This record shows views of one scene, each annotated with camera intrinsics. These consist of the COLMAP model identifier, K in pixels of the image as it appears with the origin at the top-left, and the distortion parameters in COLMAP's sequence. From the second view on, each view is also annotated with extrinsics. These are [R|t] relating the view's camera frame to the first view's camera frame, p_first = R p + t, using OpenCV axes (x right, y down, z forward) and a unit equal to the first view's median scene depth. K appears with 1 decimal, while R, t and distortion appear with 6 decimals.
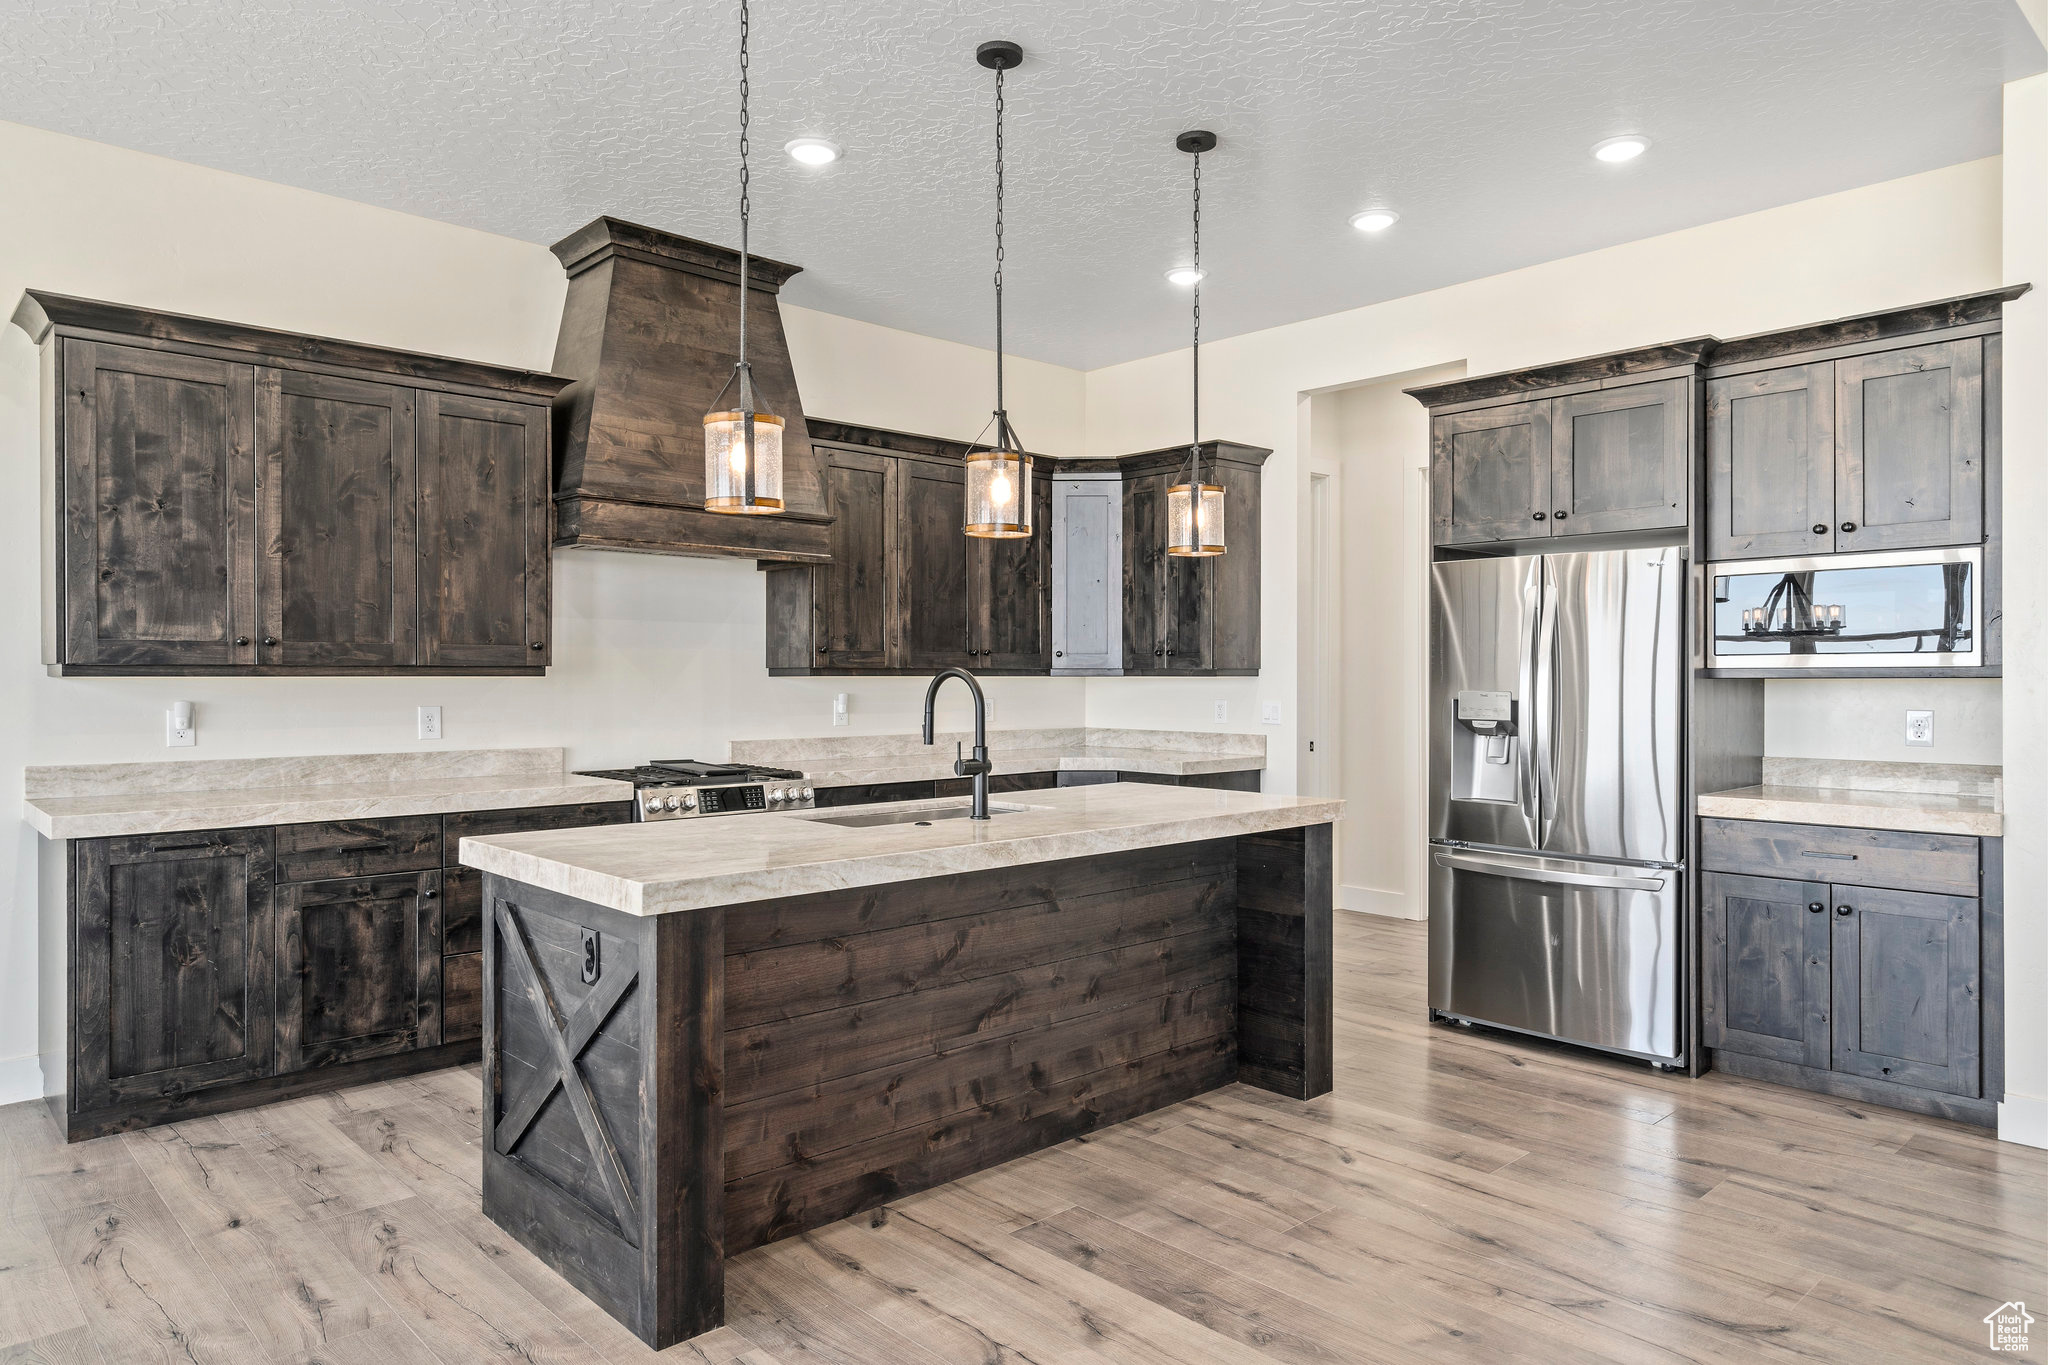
lens RADIAL K [[1296.3, 0, 1023.4], [0, 1296.3, 680.4], [0, 0, 1]] dist [0.010688, -0.004574]
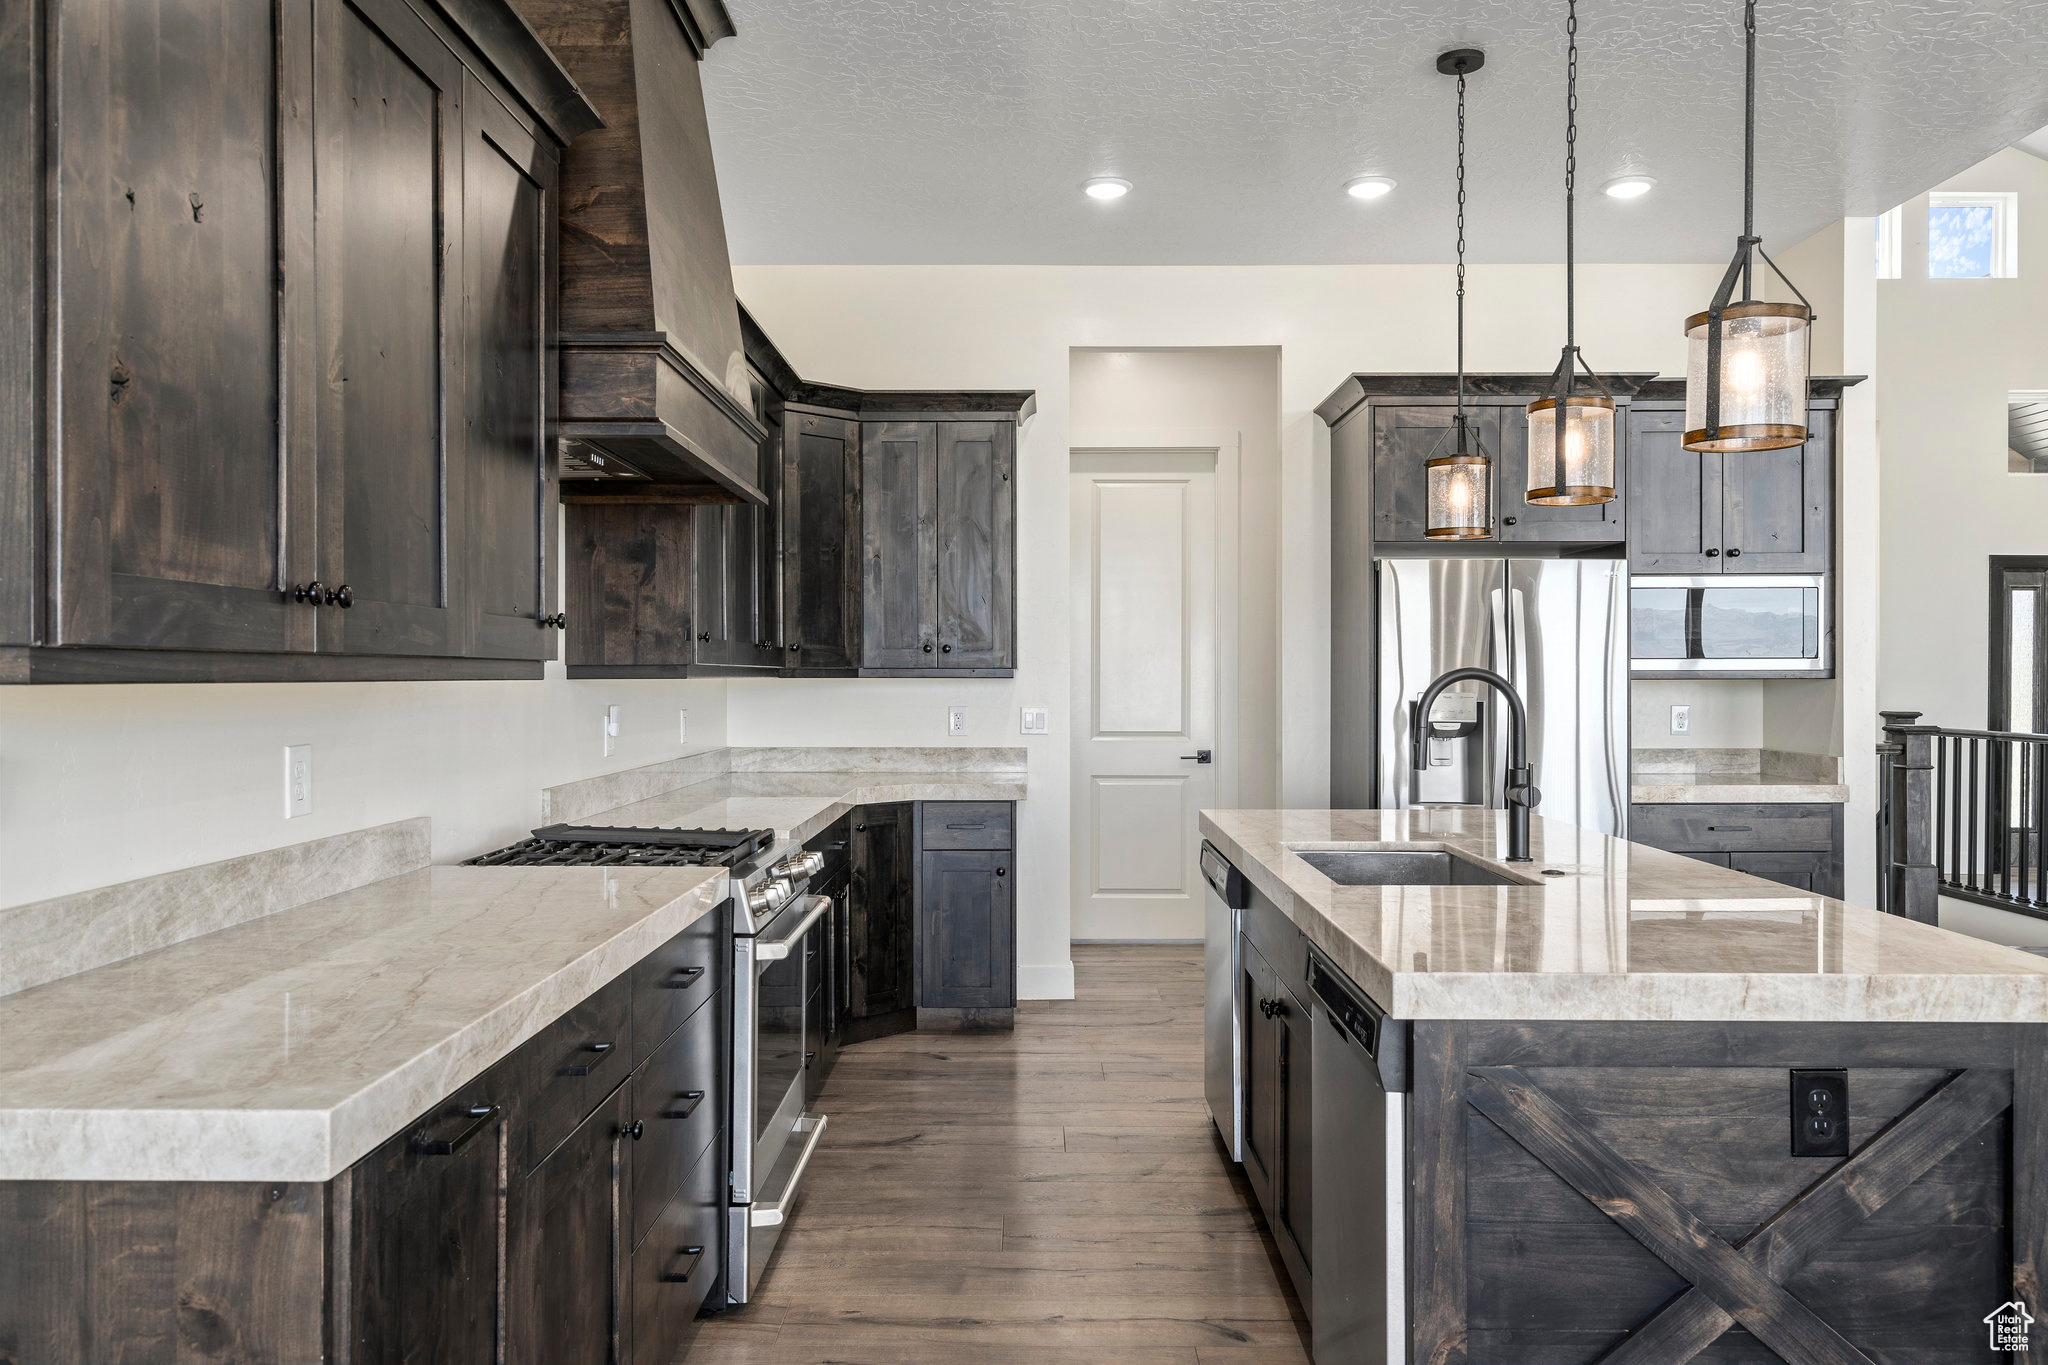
lens RADIAL K [[1469.1, 0, 1026.5], [0, 1469.1, 683.2], [0, 0, 1]] dist [0.010811, 0.000014]
pose [[0.687006, -0.003543, 0.726643, -0.731057], [0.002157, 0.999994, 0.002836, -0.003304], [-0.726649, -0.000381, 0.687009, 0.501019]]
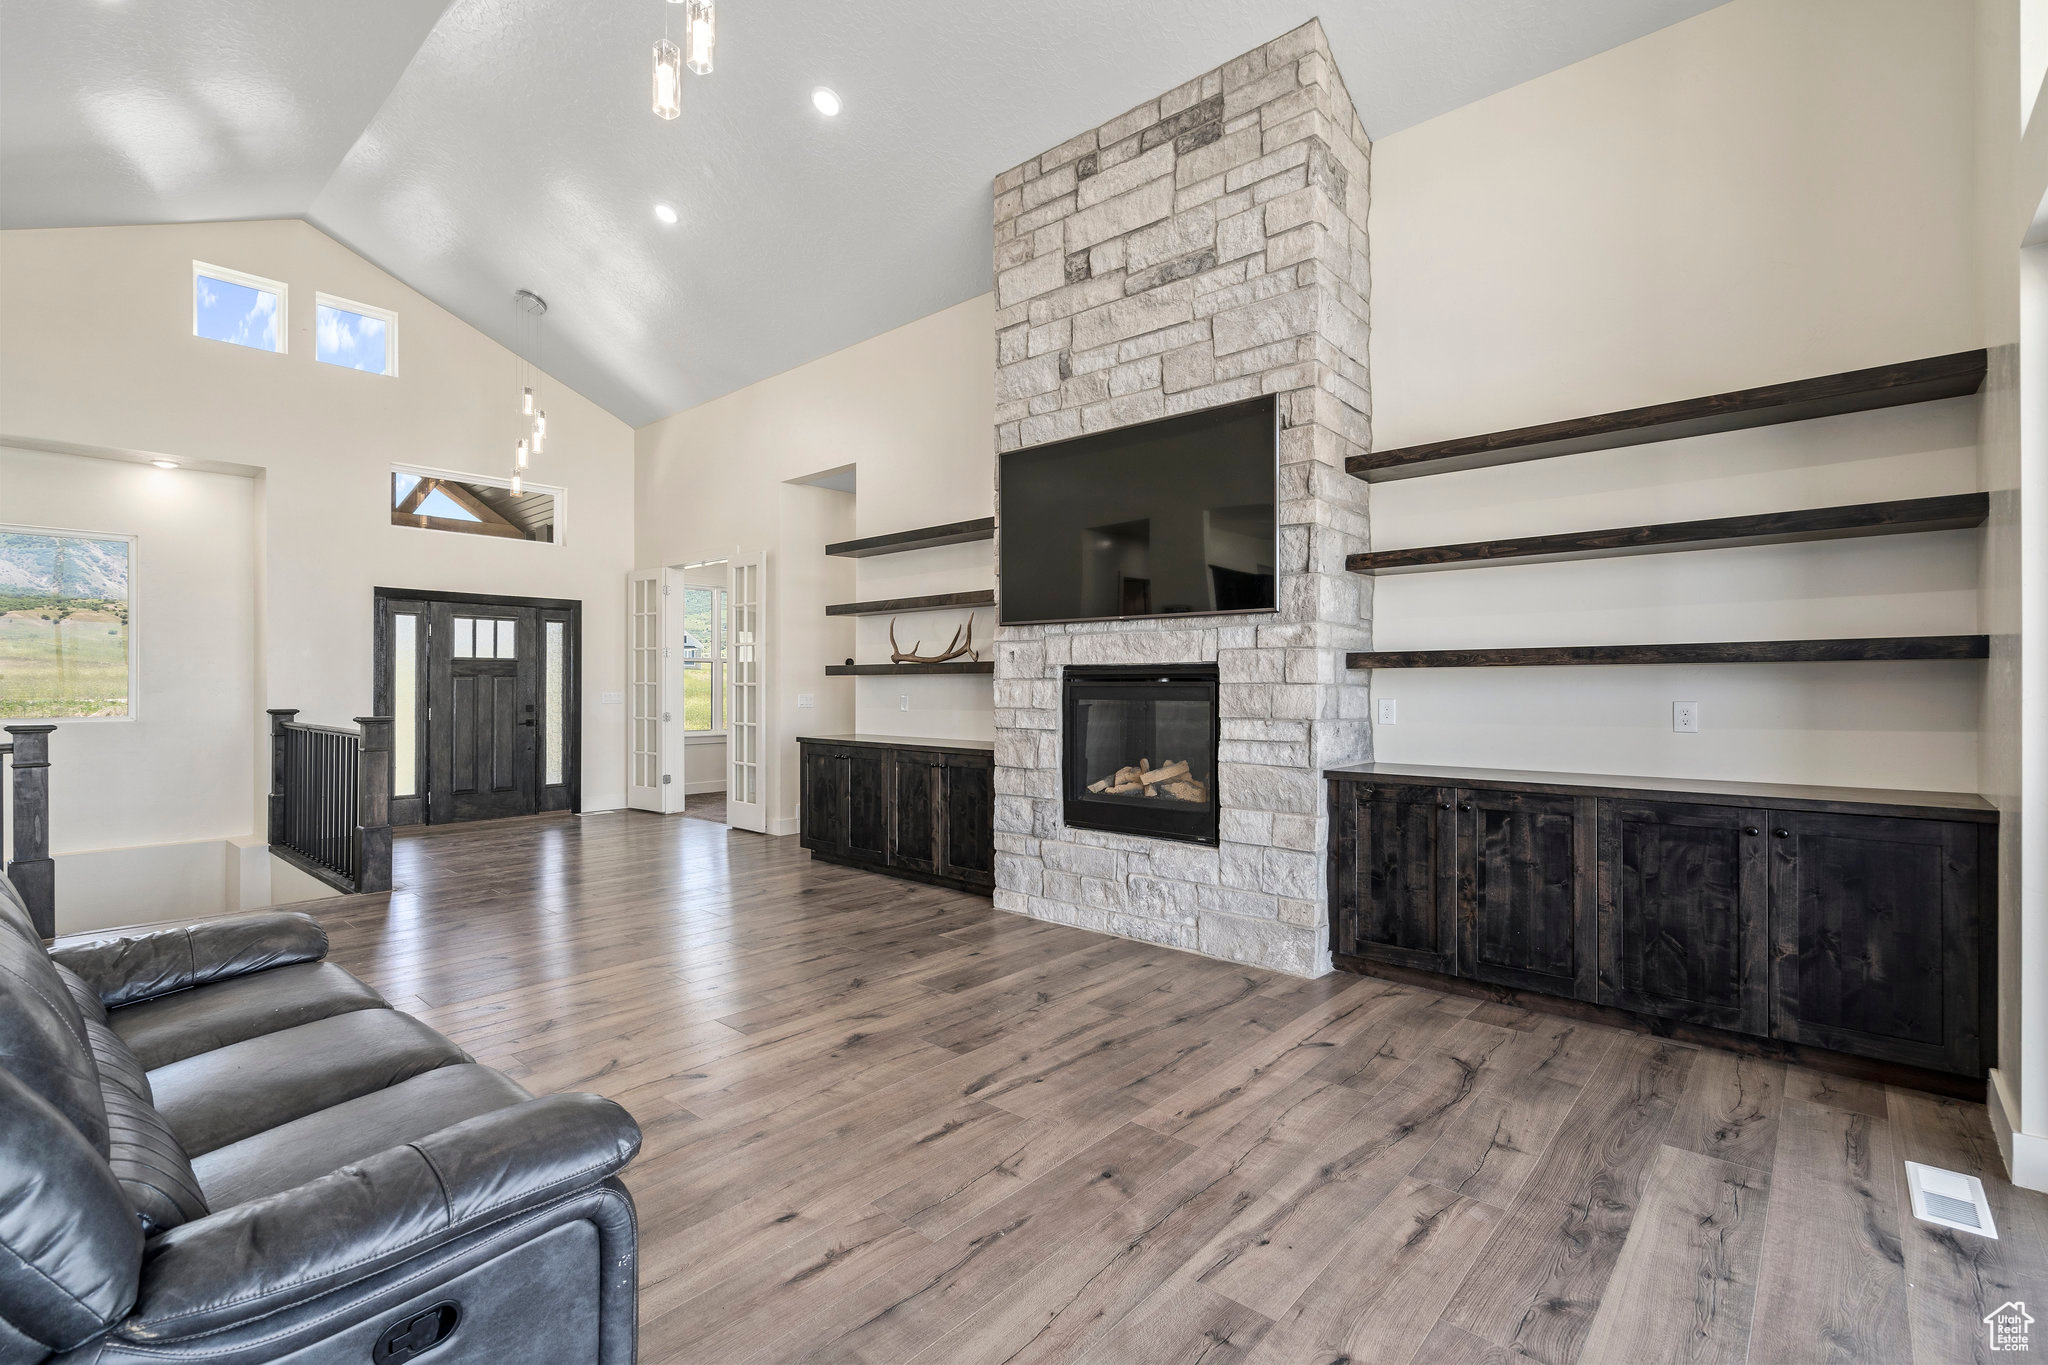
lens RADIAL K [[922.9, 0, 1024.2], [0, 922.9, 682.4], [0, 0, 1]] dist [-0.007354, 0.002951]
pose [[-0.088776, 0.002128, 0.996049, -0.010391], [0.005693, 0.999982, -0.001629, 0.010601], [-0.996035, 0.005526, -0.088786, -0.131382]]
